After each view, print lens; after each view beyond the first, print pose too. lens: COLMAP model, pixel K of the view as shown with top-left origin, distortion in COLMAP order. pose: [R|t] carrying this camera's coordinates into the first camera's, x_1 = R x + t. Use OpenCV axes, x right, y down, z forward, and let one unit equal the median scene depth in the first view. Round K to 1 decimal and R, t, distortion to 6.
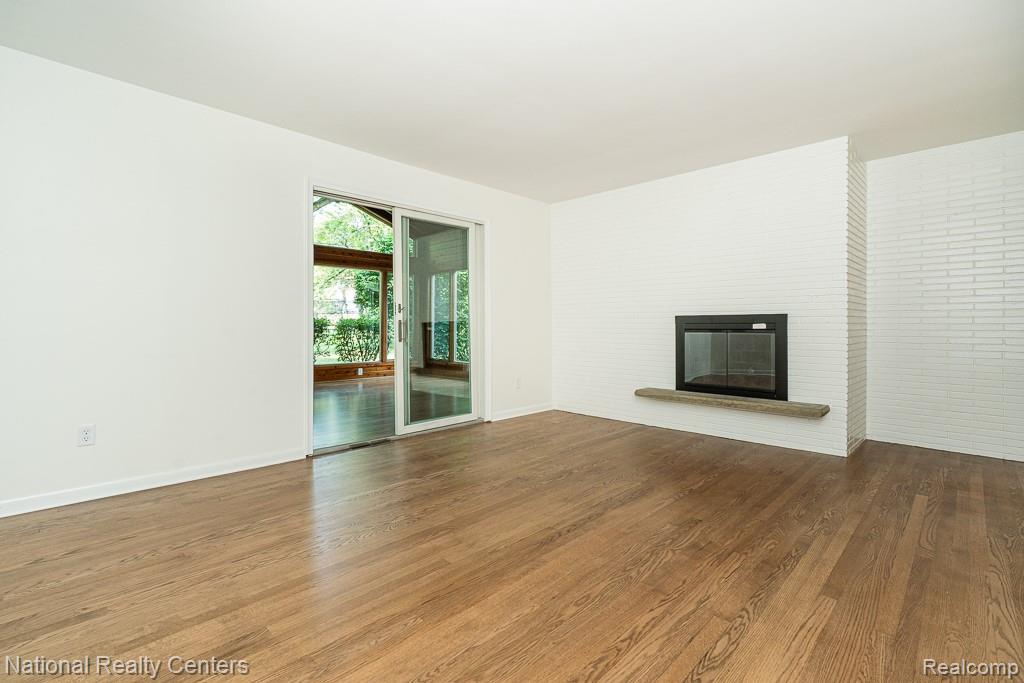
lens RADIAL K [[462.3, 0, 510.1], [0, 462.3, 332.0], [0, 0, 1]] dist [-0.005680, 0.000314]
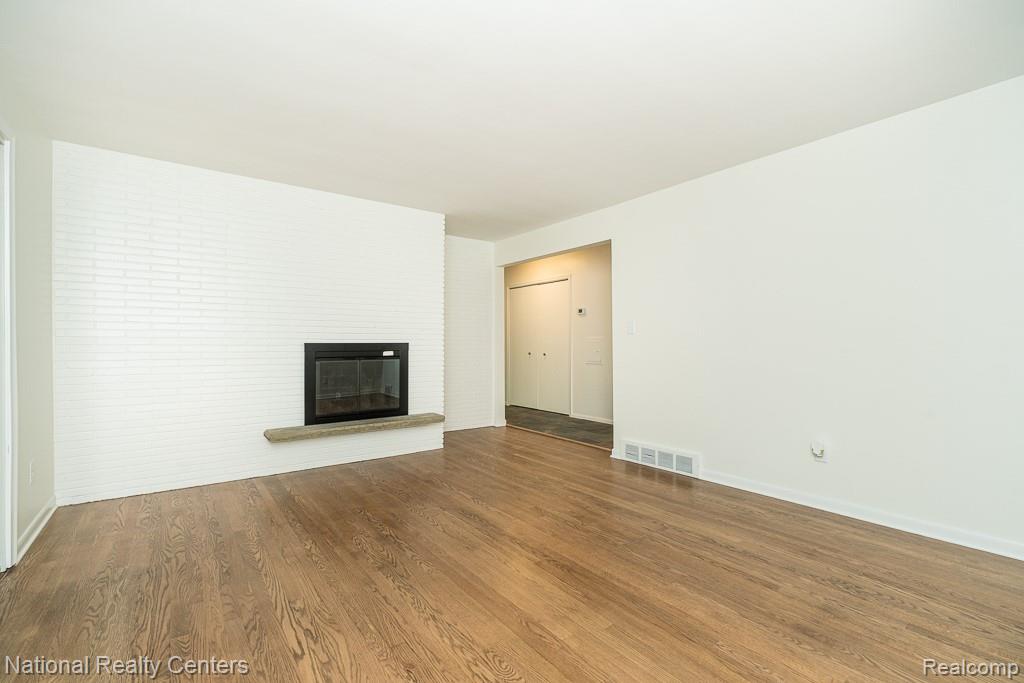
lens RADIAL K [[462.3, 0, 511.9], [0, 462.3, 345.1], [0, 0, 1]] dist [-0.005680, 0.000314]
pose [[0.144775, -0.004032, 0.989456, -0.682544], [0.015534, 0.999878, 0.001801, -0.038296], [-0.989343, 0.015109, 0.144820, 0.679388]]
